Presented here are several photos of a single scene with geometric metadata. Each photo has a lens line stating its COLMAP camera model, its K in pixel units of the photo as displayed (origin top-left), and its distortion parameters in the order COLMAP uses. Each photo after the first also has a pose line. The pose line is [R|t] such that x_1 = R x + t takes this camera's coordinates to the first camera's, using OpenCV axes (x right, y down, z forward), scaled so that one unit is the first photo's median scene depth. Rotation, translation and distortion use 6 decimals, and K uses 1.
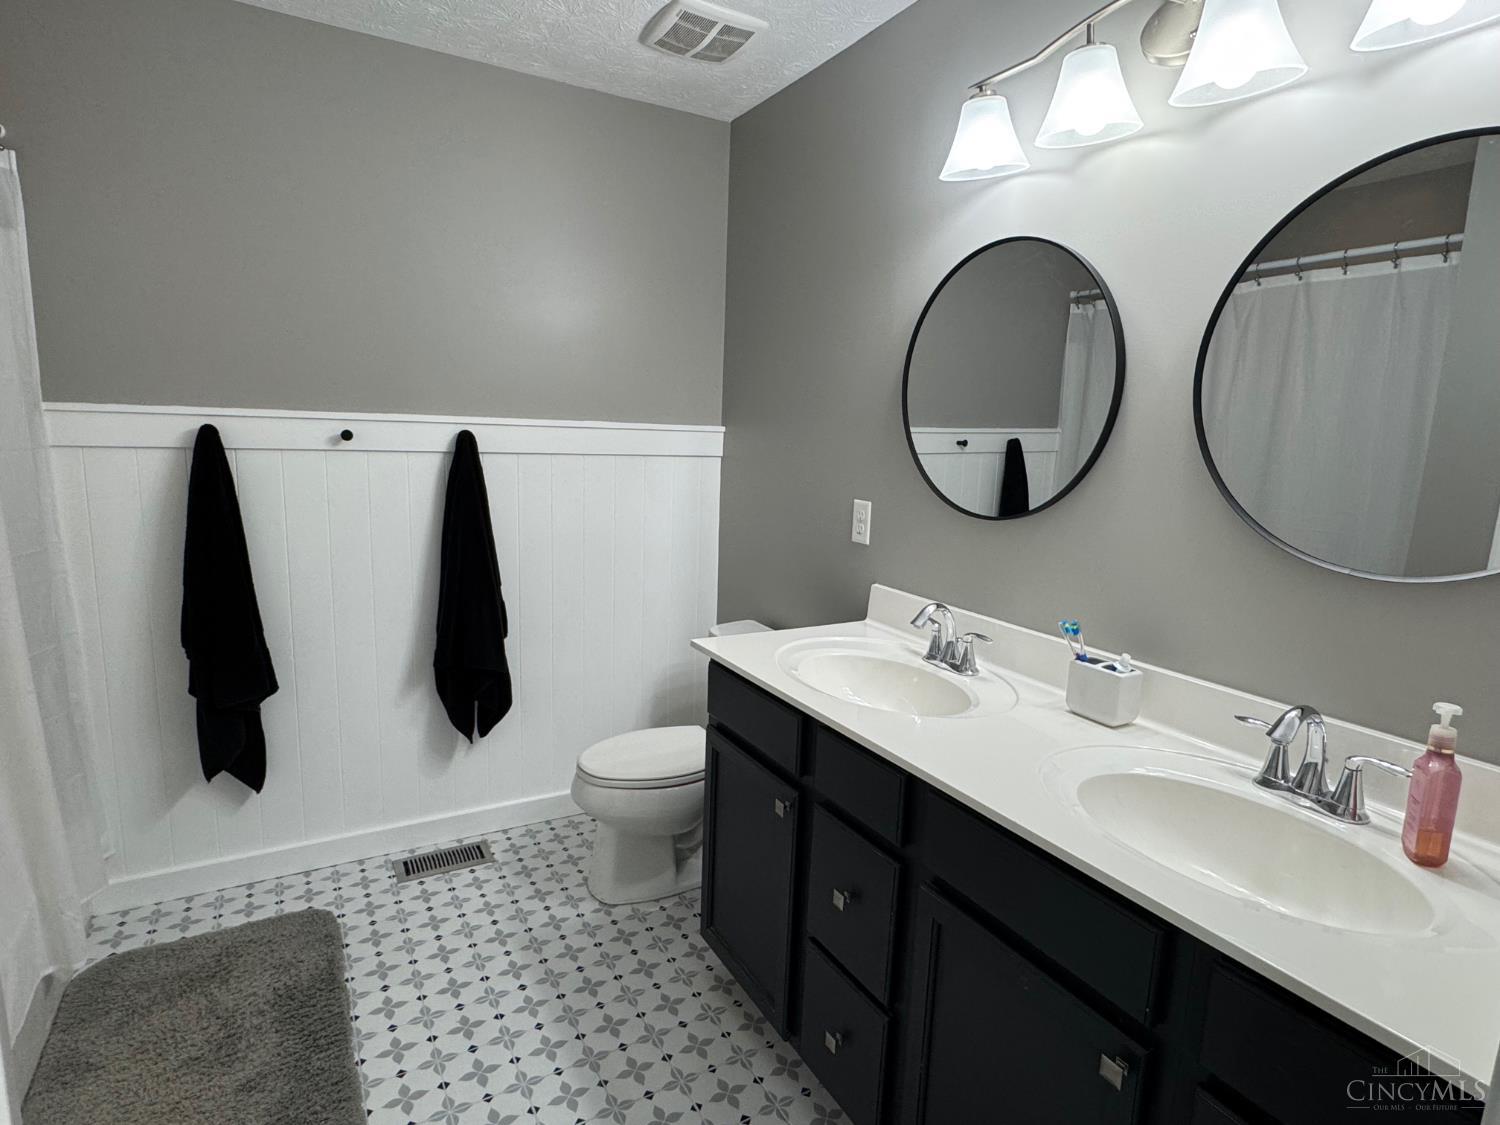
lens RADIAL K [[784.5, 0, 749.5], [0, 784.5, 565.4], [0, 0, 1]] dist [-0.003321, -0.000298]
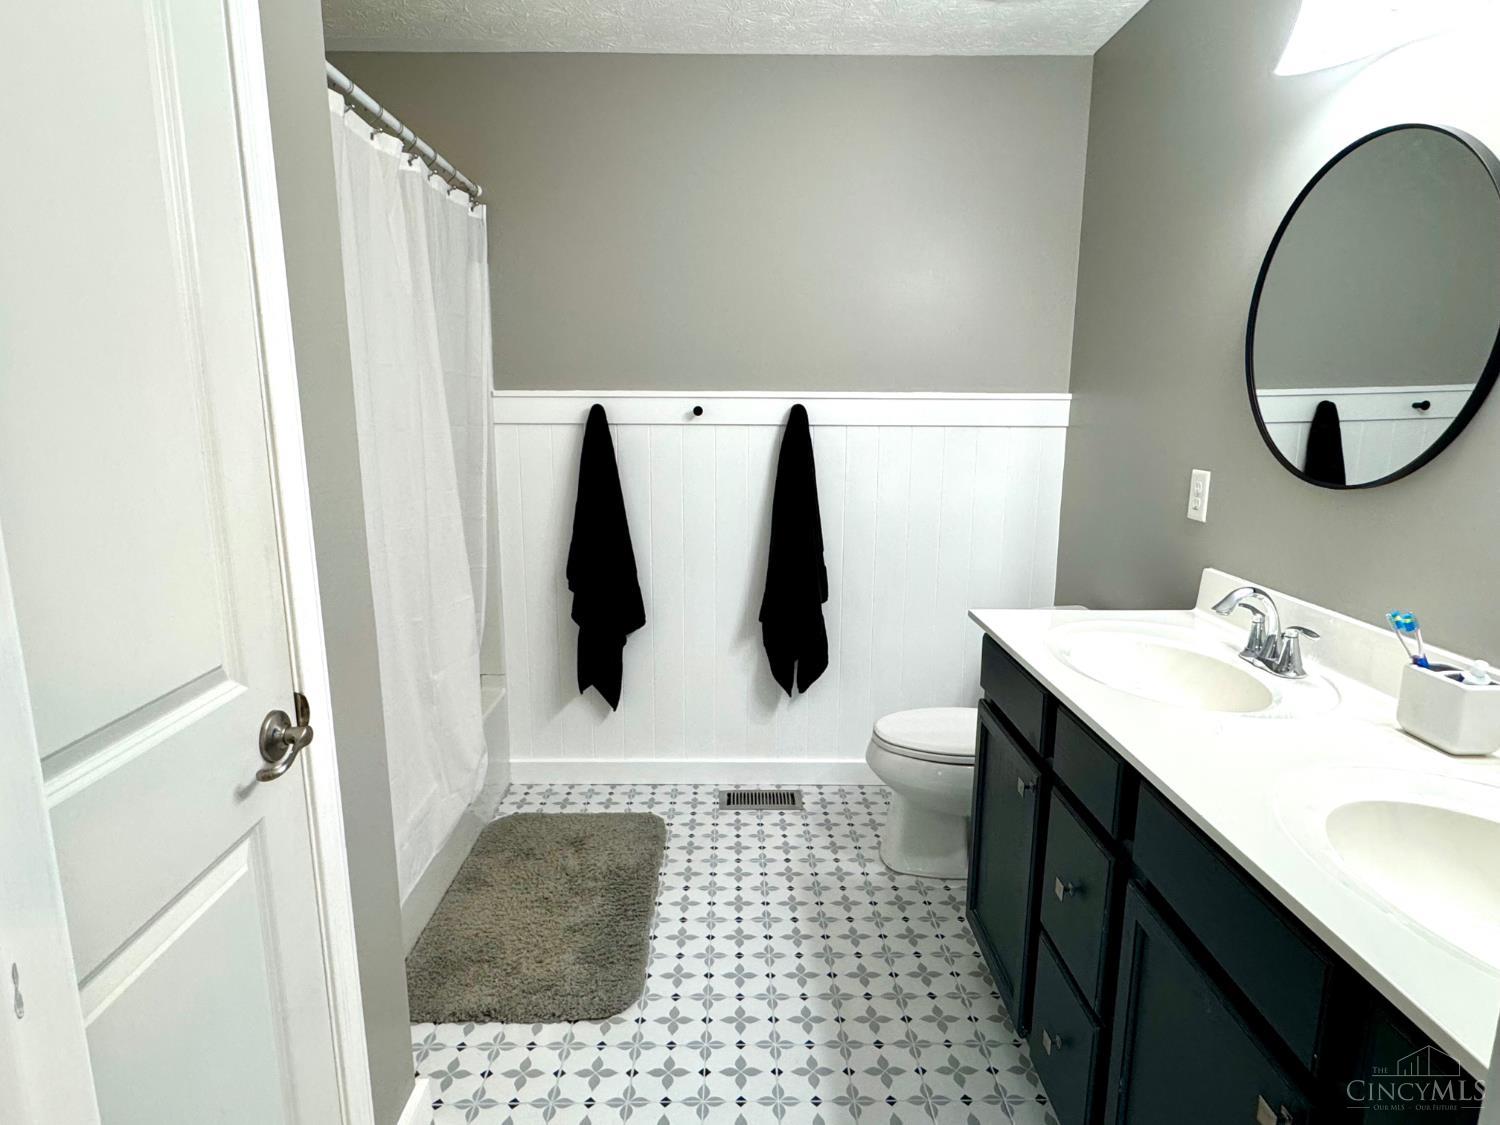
lens RADIAL K [[820.9, 0, 750.0], [0, 820.9, 562.5], [0, 0, 1]] dist [-0.005462, 0.000510]
pose [[0.875683, 0.059585, -0.479196, 0.149836], [-0.055881, 0.998195, 0.022001, 0.025853], [0.479642, 0.007513, 0.877432, -0.017567]]
